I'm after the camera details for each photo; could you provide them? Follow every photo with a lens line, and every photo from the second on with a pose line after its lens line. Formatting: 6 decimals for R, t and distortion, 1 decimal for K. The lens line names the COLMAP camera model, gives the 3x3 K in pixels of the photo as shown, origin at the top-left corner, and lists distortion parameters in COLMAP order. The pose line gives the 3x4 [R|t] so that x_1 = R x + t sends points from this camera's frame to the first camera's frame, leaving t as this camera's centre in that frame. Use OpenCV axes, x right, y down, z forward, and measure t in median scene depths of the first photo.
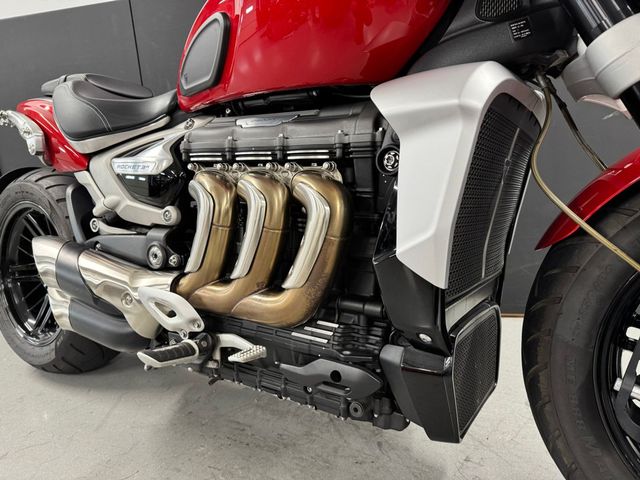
lens RADIAL K [[448.9, 0, 320.0], [0, 448.9, 240.0], [0, 0, 1]] dist [0.095166, -0.152857]
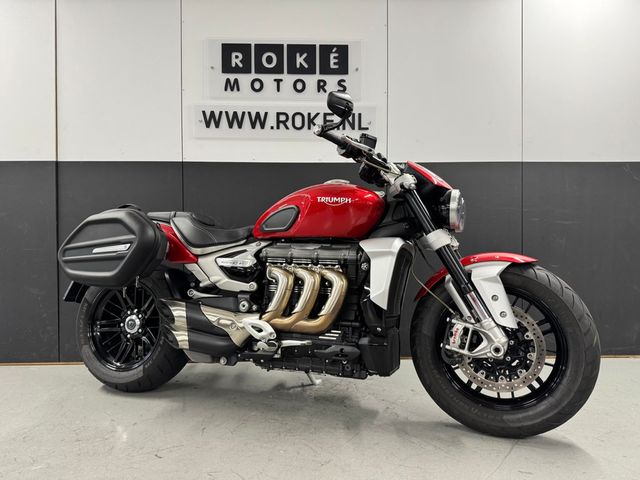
lens RADIAL K [[448.9, 0, 320.0], [0, 448.9, 240.0], [0, 0, 1]] dist [0.095166, -0.152857]
pose [[0.967344, 0.064365, 0.245158, -0.620350], [-0.007830, 0.974348, -0.224912, 0.227058], [-0.253346, 0.215647, 0.943034, -1.222934]]
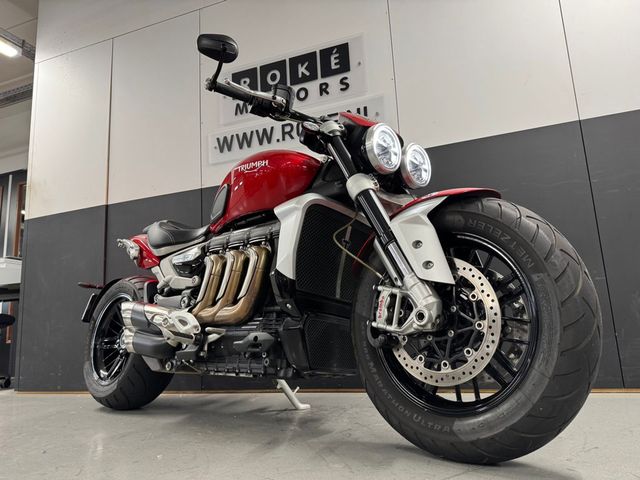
lens RADIAL K [[448.9, 0, 320.0], [0, 448.9, 240.0], [0, 0, 1]] dist [0.095166, -0.152857]
pose [[0.990056, -0.009121, -0.140380, 0.508229], [-0.046784, 0.919747, -0.389714, 0.562244], [0.132669, 0.392406, 0.910174, -0.803237]]
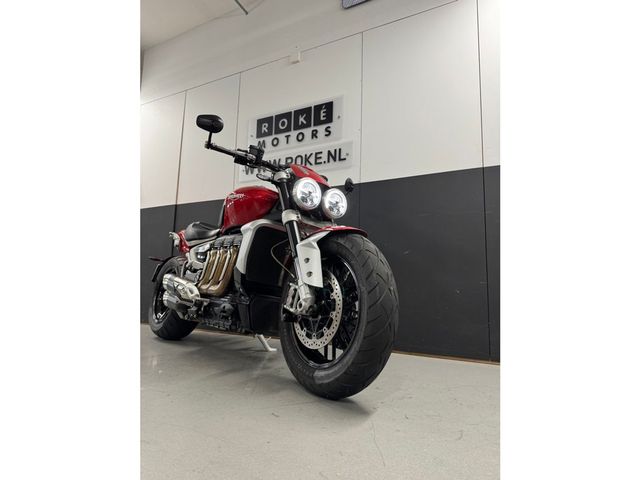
lens RADIAL K [[337.0, 0, 320.0], [0, 337.0, 240.0], [0, 0, 1]] dist [0.074924, -0.000059]
pose [[0.962356, 0.061220, -0.264806, 1.103171], [-0.149655, 0.932659, -0.328255, 0.464520], [0.226878, 0.355528, 0.906712, -1.028407]]
